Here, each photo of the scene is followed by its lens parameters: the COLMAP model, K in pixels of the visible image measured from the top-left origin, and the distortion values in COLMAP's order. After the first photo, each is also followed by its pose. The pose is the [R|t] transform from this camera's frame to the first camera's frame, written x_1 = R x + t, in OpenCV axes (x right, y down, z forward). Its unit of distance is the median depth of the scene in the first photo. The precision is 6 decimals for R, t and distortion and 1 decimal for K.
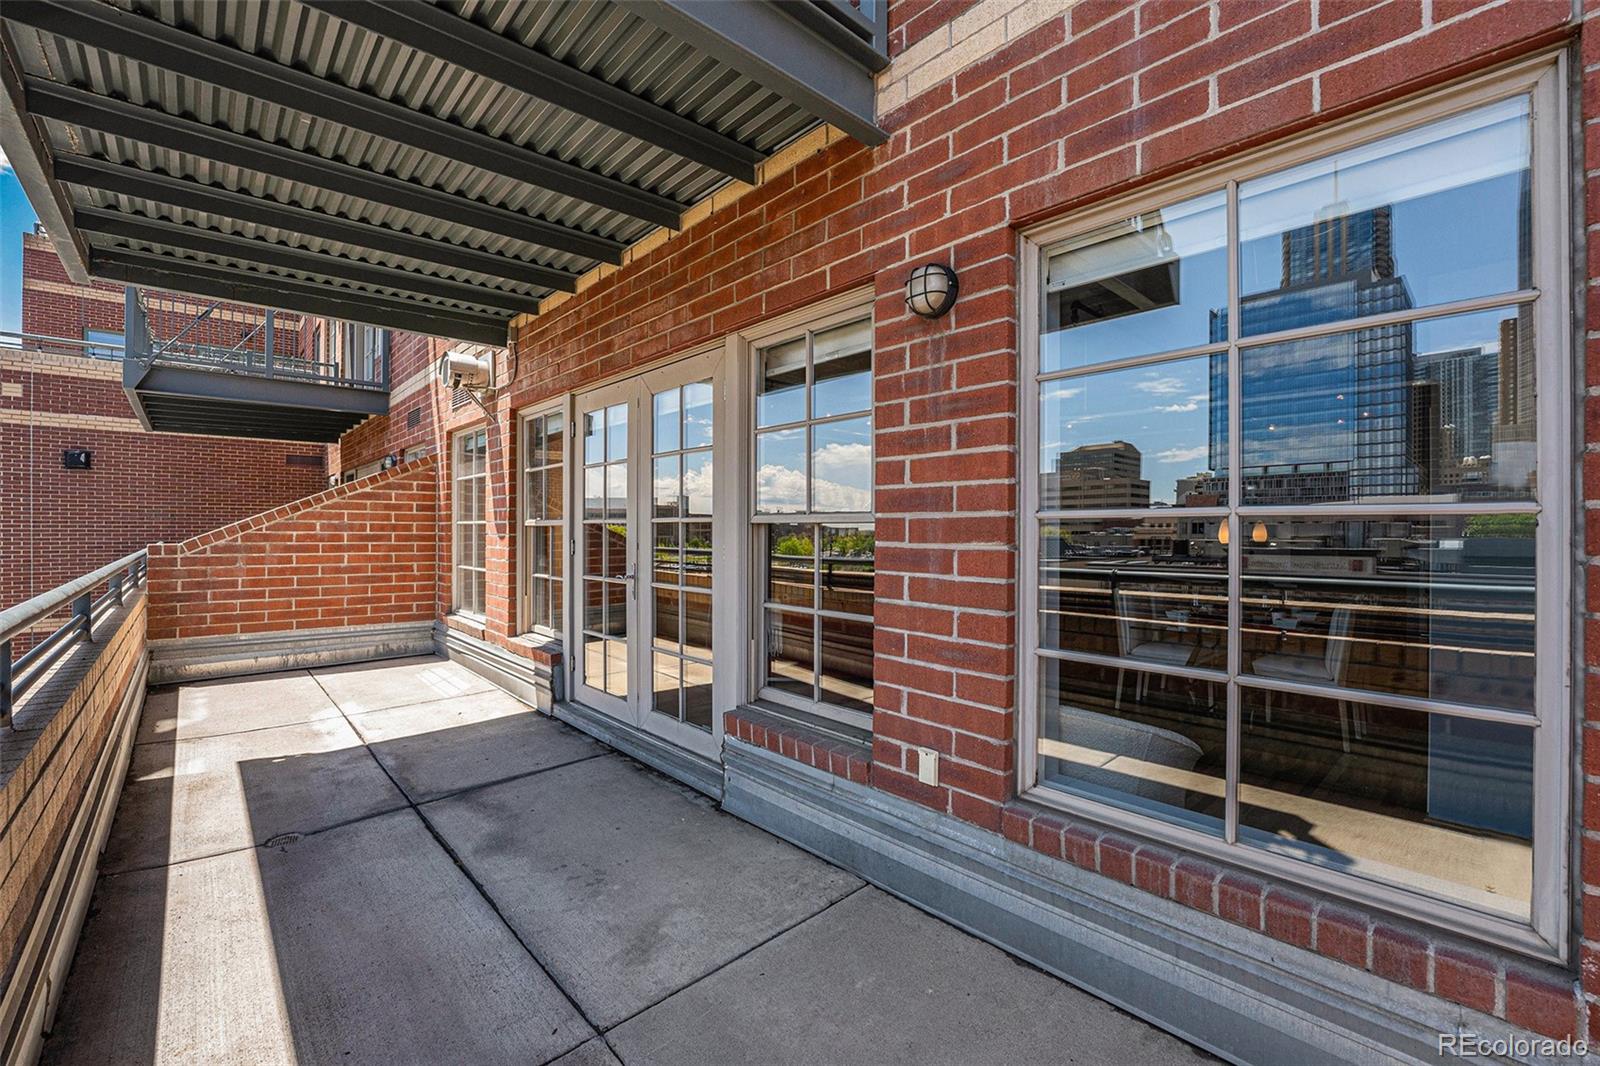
lens RADIAL K [[661.1, 0, 797.9], [0, 661.1, 531.2], [0, 0, 1]] dist [-0.026700, 0.003159]
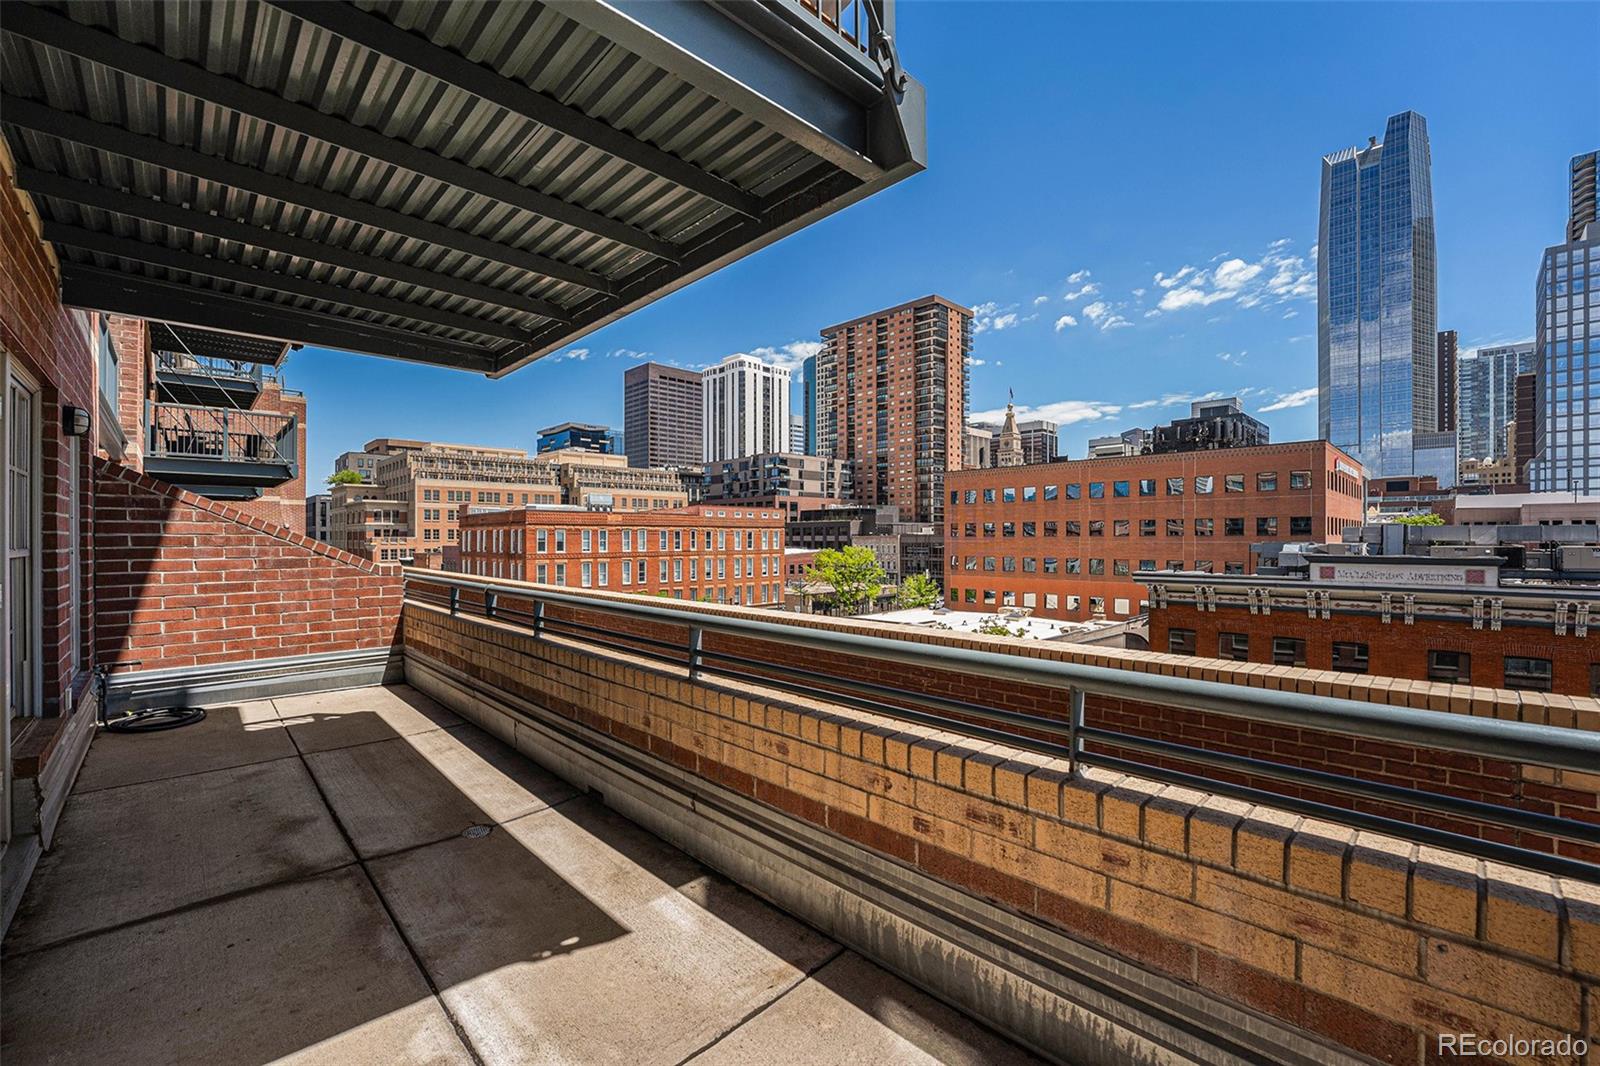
lens RADIAL K [[661.1, 0, 797.0], [0, 661.1, 536.3], [0, 0, 1]] dist [-0.026700, 0.003159]
pose [[-0.999902, 0.005565, -0.012859, -1.167208], [0.005533, 0.999982, 0.002501, -0.041286], [0.012872, 0.002430, -0.999914, 1.876392]]
